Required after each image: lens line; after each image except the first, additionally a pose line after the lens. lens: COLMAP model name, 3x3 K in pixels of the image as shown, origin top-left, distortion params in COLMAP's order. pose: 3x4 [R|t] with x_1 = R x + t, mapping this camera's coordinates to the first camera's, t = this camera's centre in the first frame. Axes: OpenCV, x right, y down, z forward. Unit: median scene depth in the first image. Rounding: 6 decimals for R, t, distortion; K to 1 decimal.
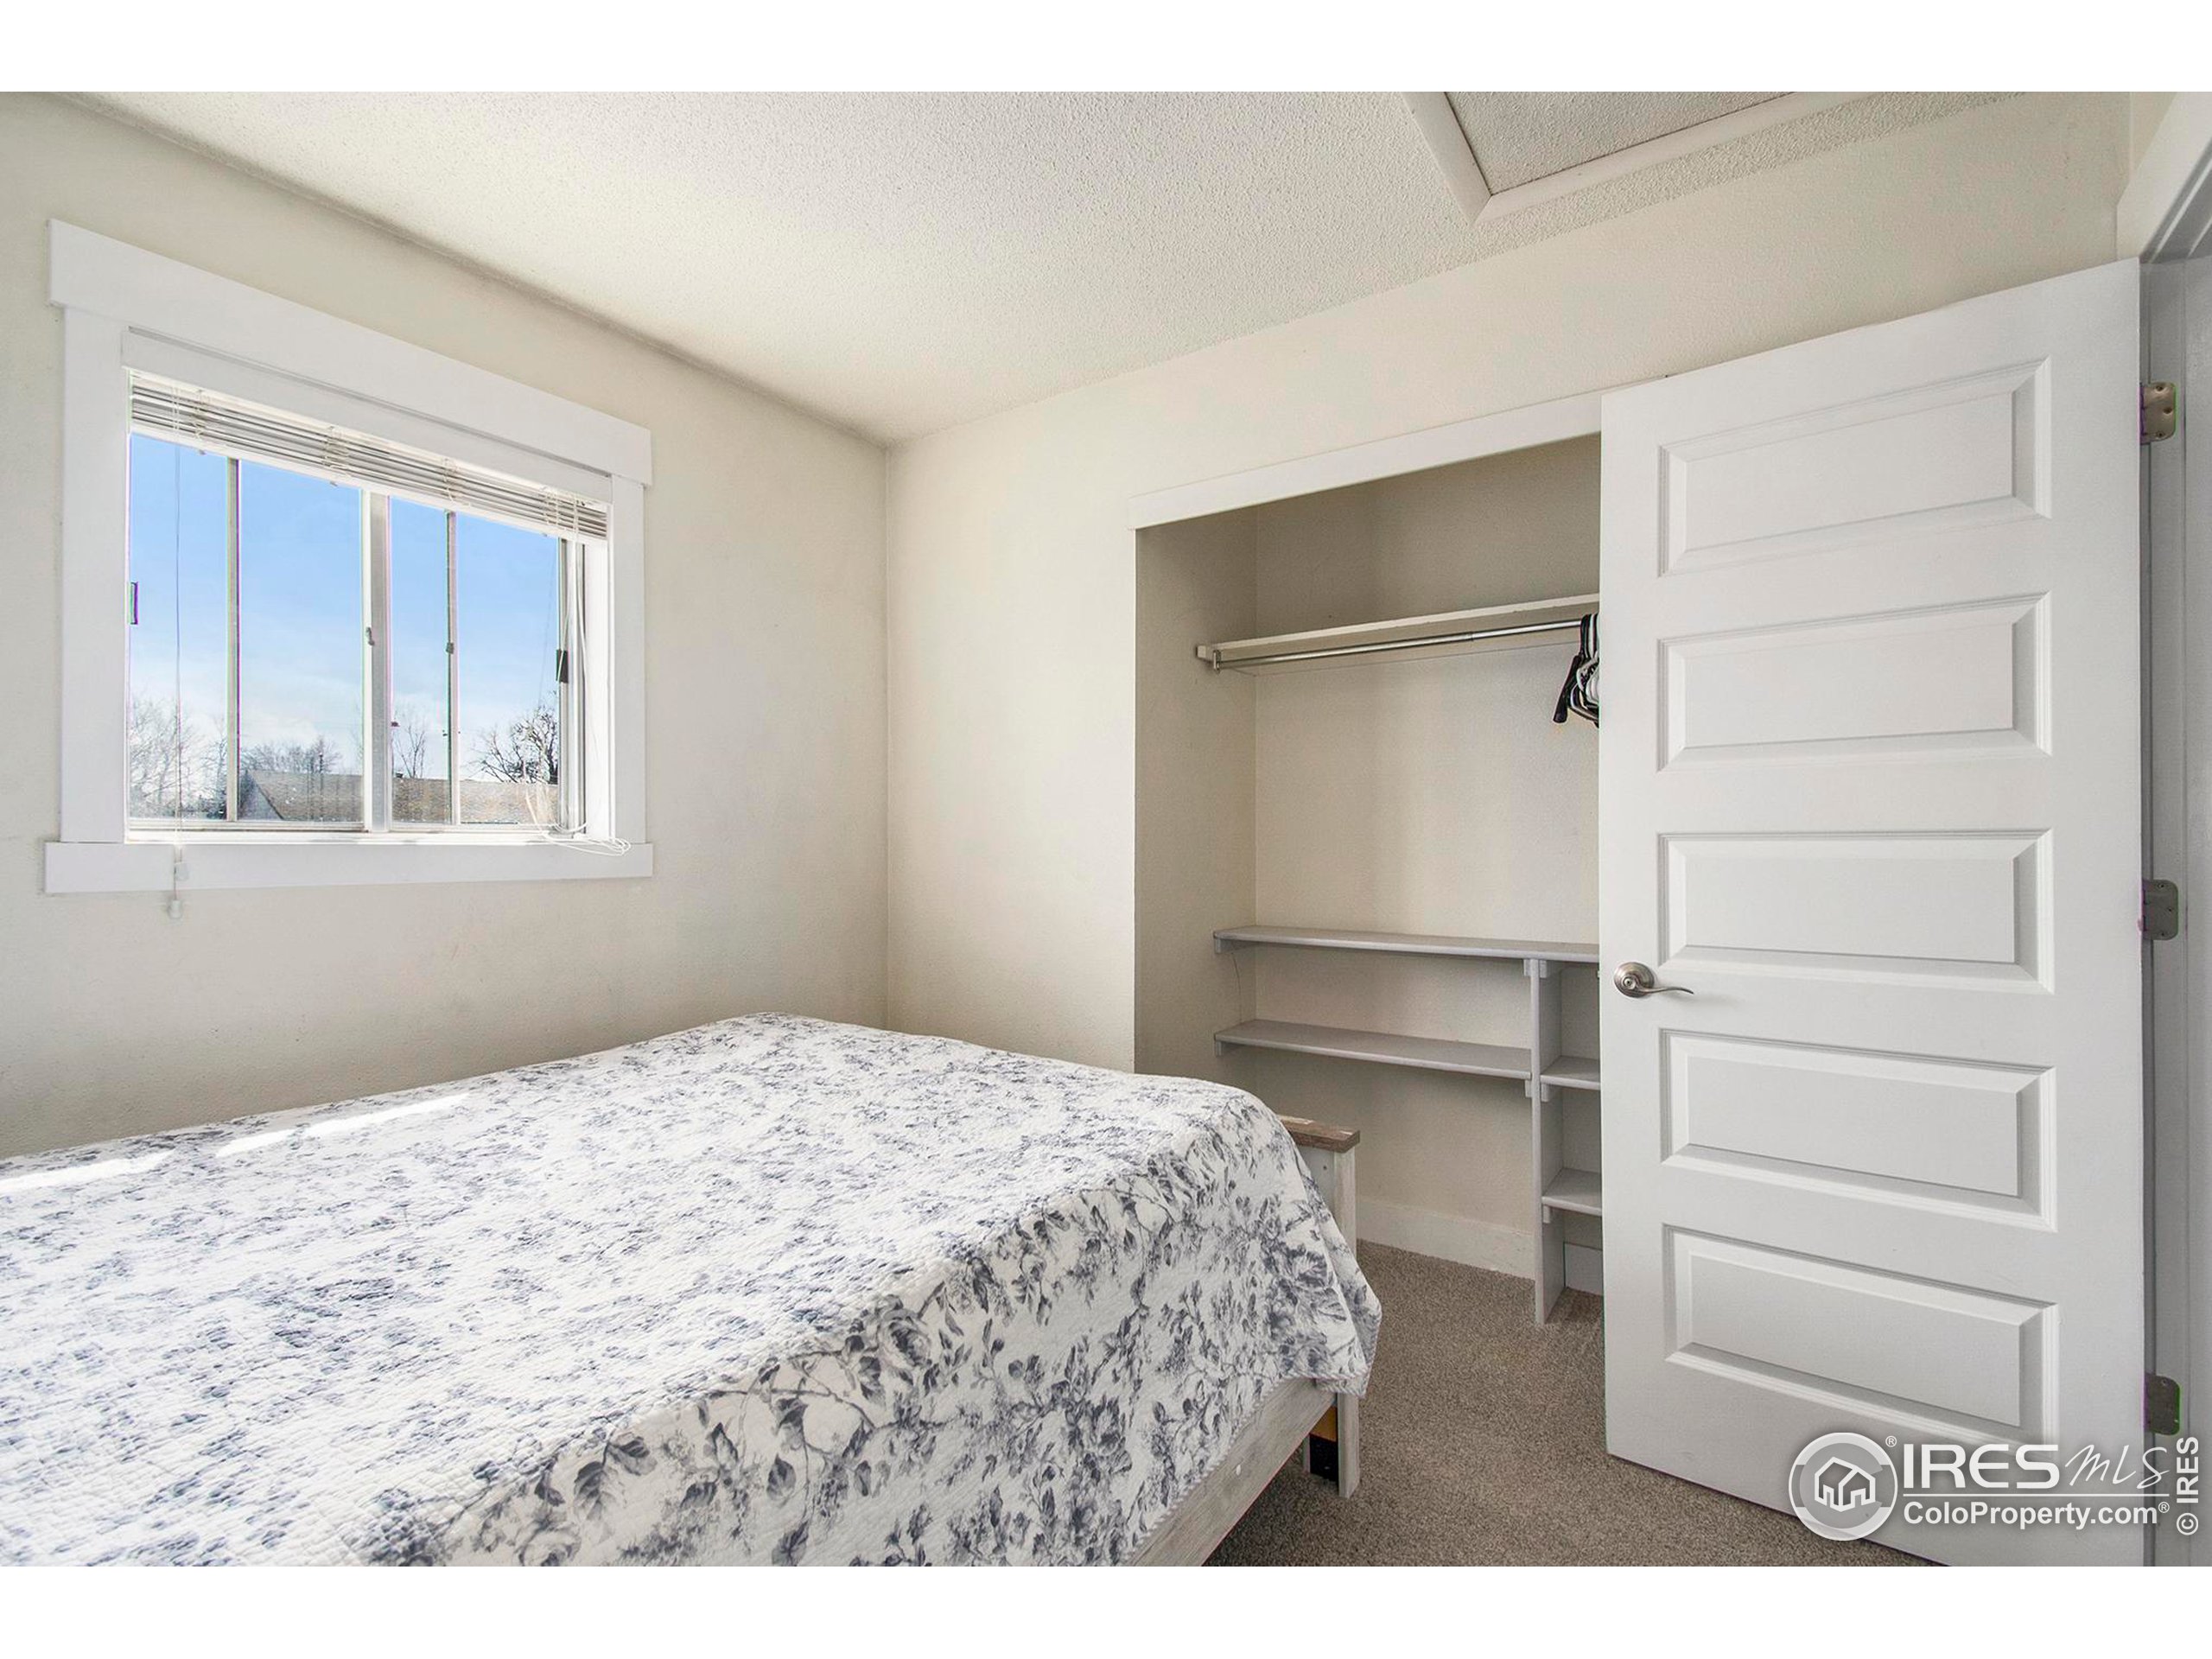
lens RADIAL K [[1004.0, 0, 1099.7], [0, 1004.0, 836.5], [0, 0, 1]] dist [0.029189, -0.000071]
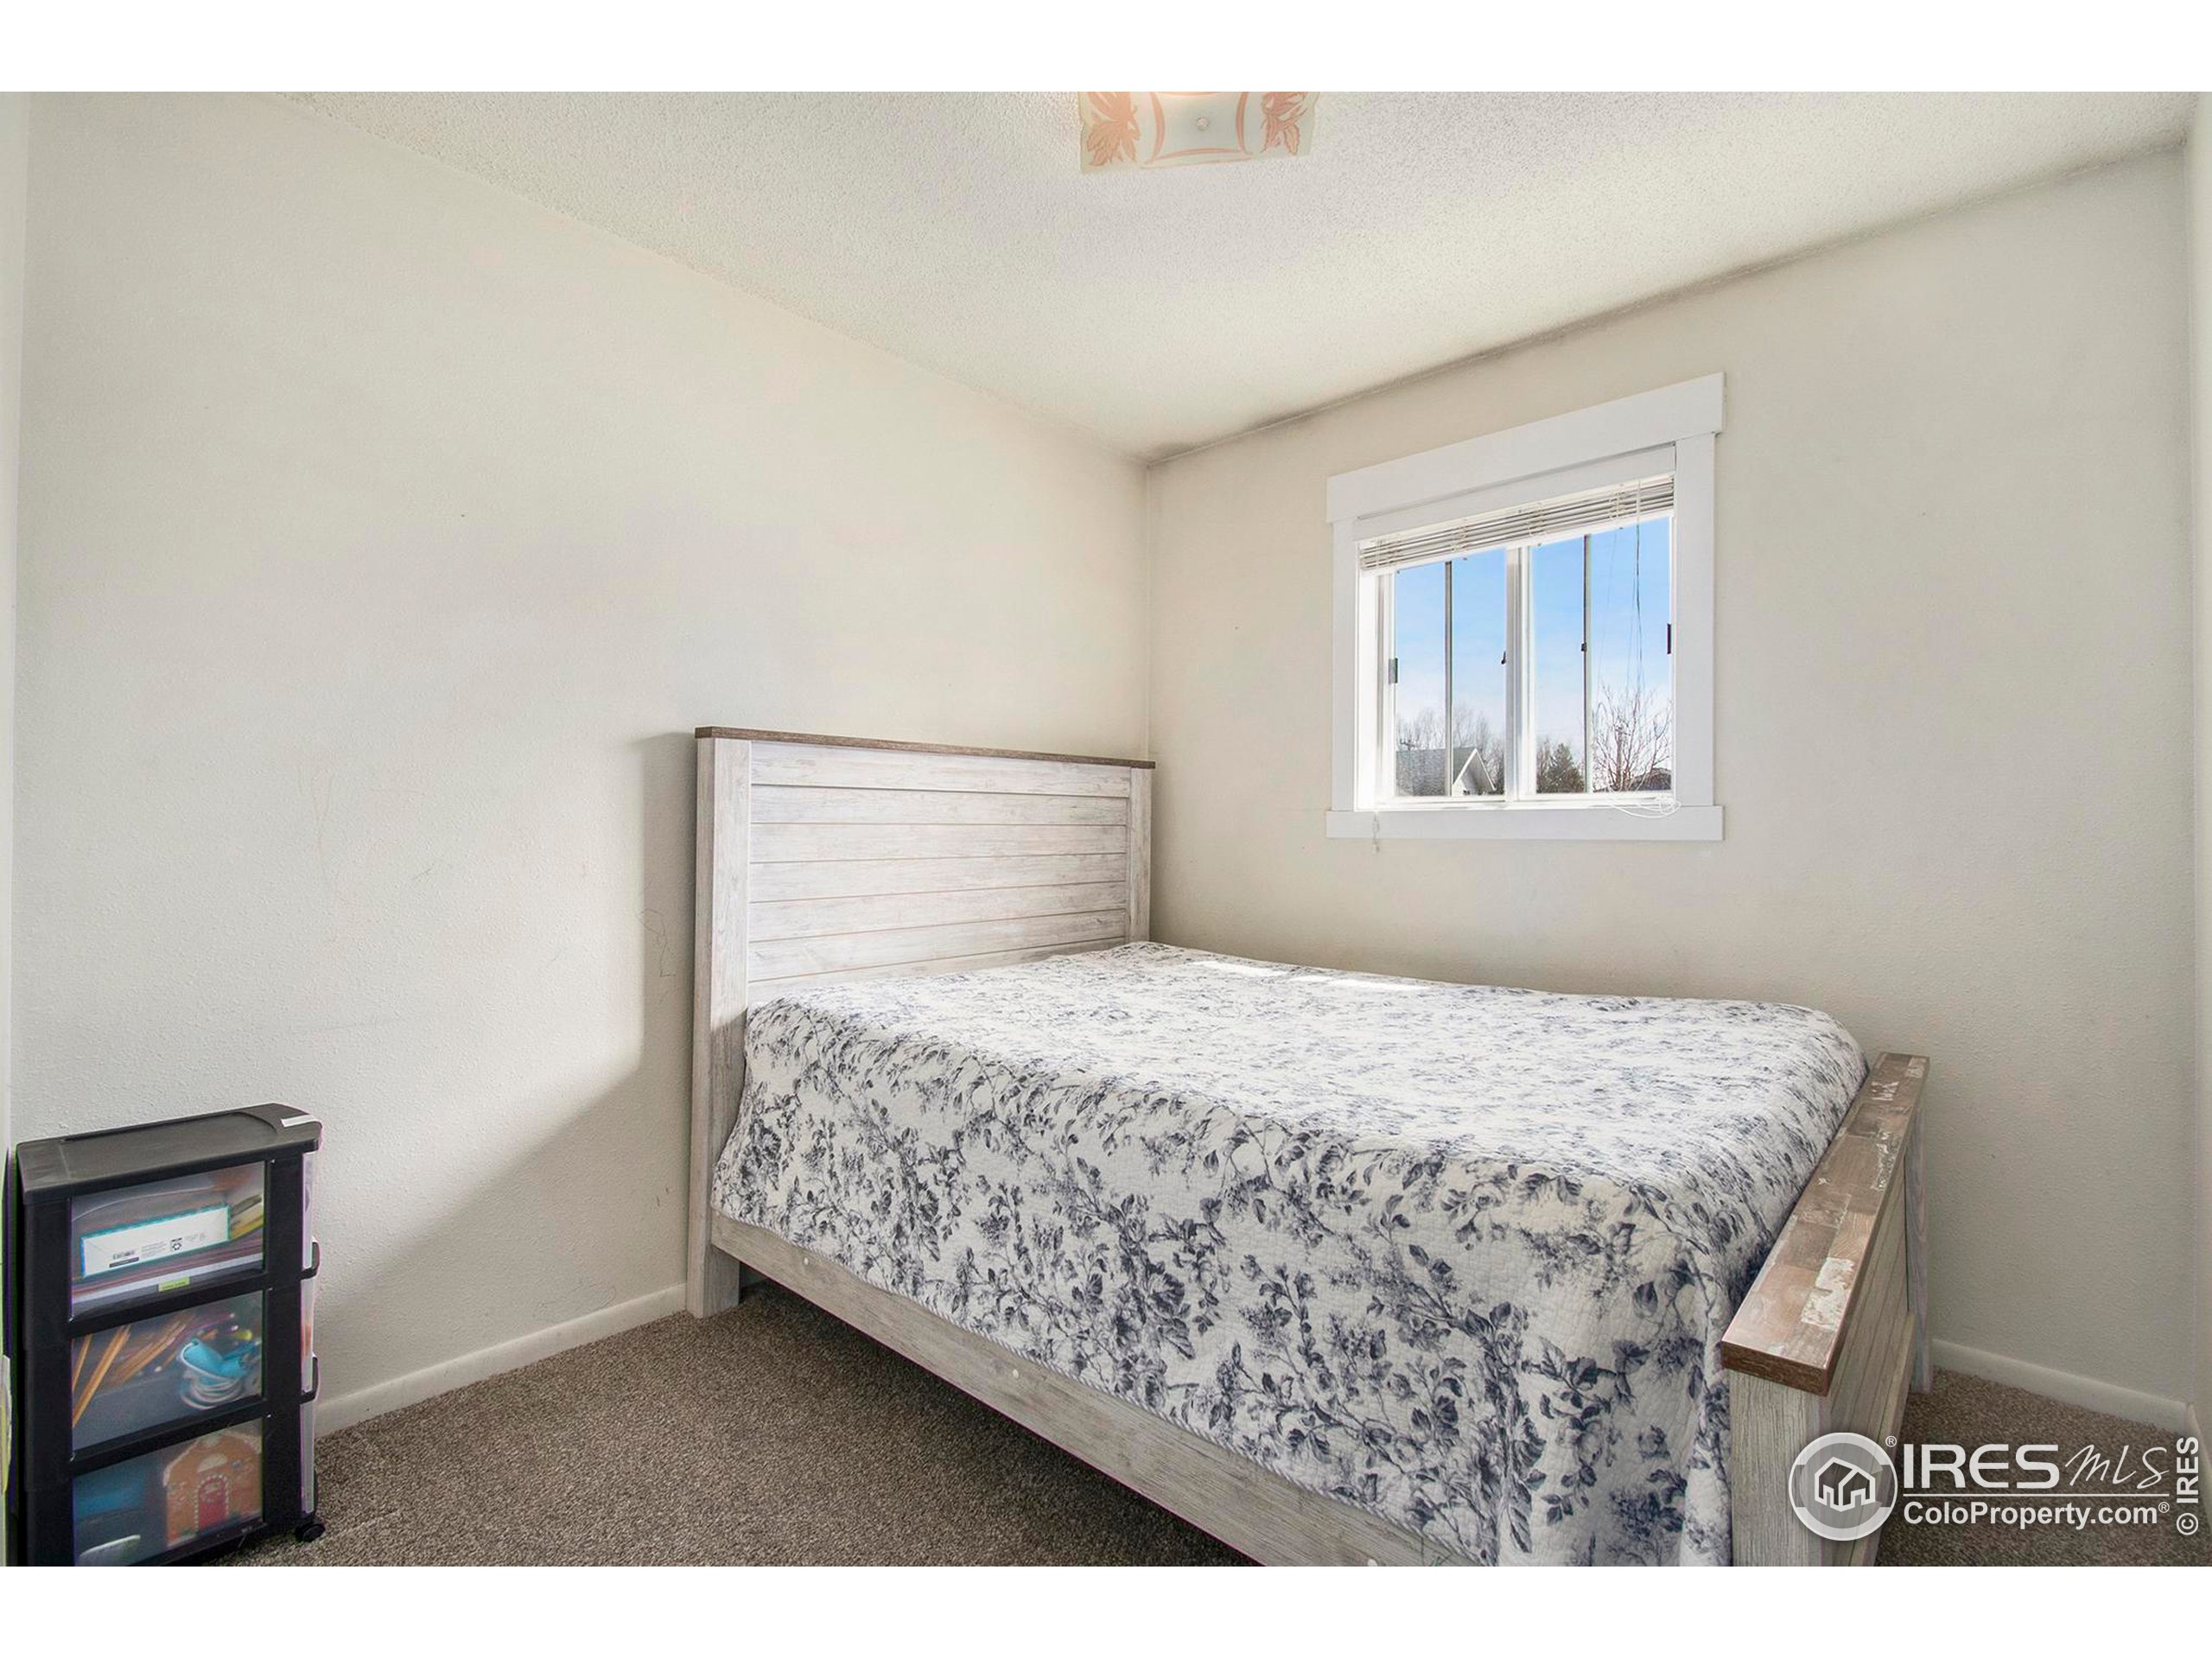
lens RADIAL K [[1004.0, 0, 1101.5], [0, 1004.0, 822.8], [0, 0, 1]] dist [0.029189, -0.000071]
pose [[-0.122641, -0.001223, -0.992450, 1.084516], [-0.003123, 0.999995, -0.000847, 0.045087], [0.992446, 0.002995, -0.122645, 1.000294]]
